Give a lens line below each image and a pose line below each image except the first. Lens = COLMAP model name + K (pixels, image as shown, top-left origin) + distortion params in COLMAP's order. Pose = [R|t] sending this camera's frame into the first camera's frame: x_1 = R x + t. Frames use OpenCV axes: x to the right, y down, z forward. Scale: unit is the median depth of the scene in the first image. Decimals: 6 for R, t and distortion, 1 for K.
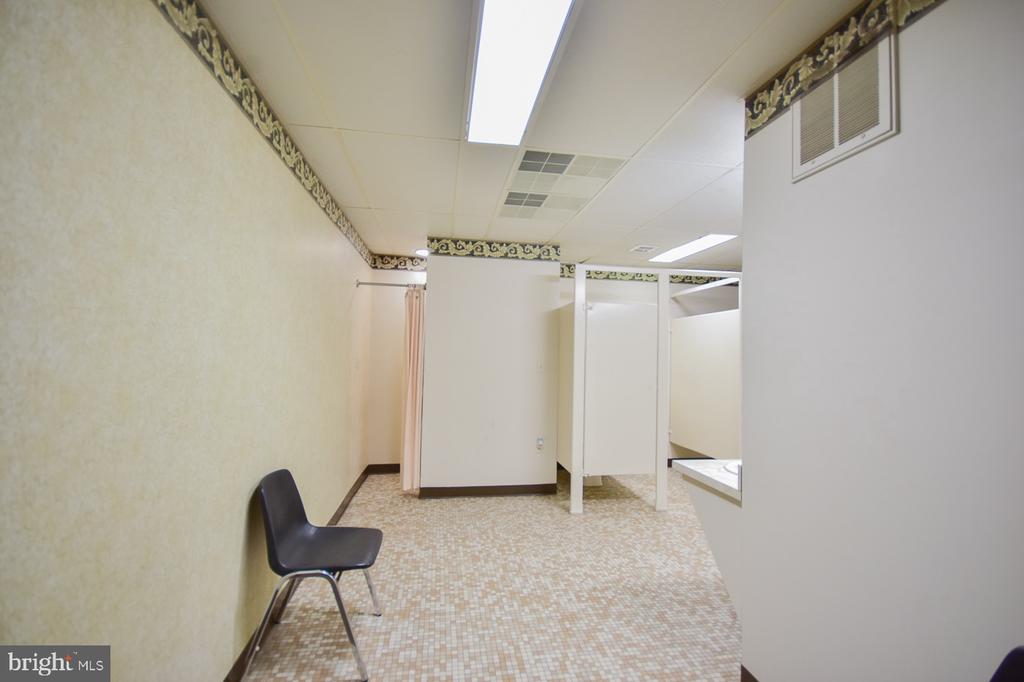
lens RADIAL K [[452.0, 0, 513.6], [0, 452.0, 344.6], [0, 0, 1]] dist [-0.002203, -0.000515]
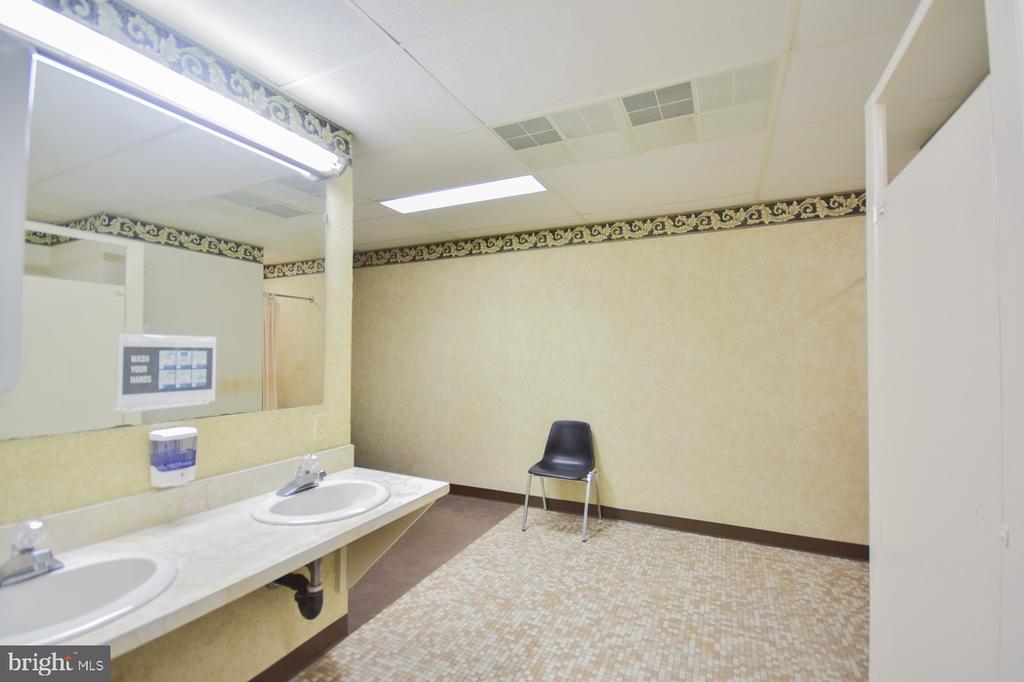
lens RADIAL K [[452.0, 0, 513.6], [0, 452.0, 344.6], [0, 0, 1]] dist [-0.002203, -0.000515]
pose [[-0.566454, -0.034287, -0.823380, 0.958353], [0.003500, 0.999025, -0.044009, 0.048170], [0.824086, -0.027811, -0.565781, 1.562493]]
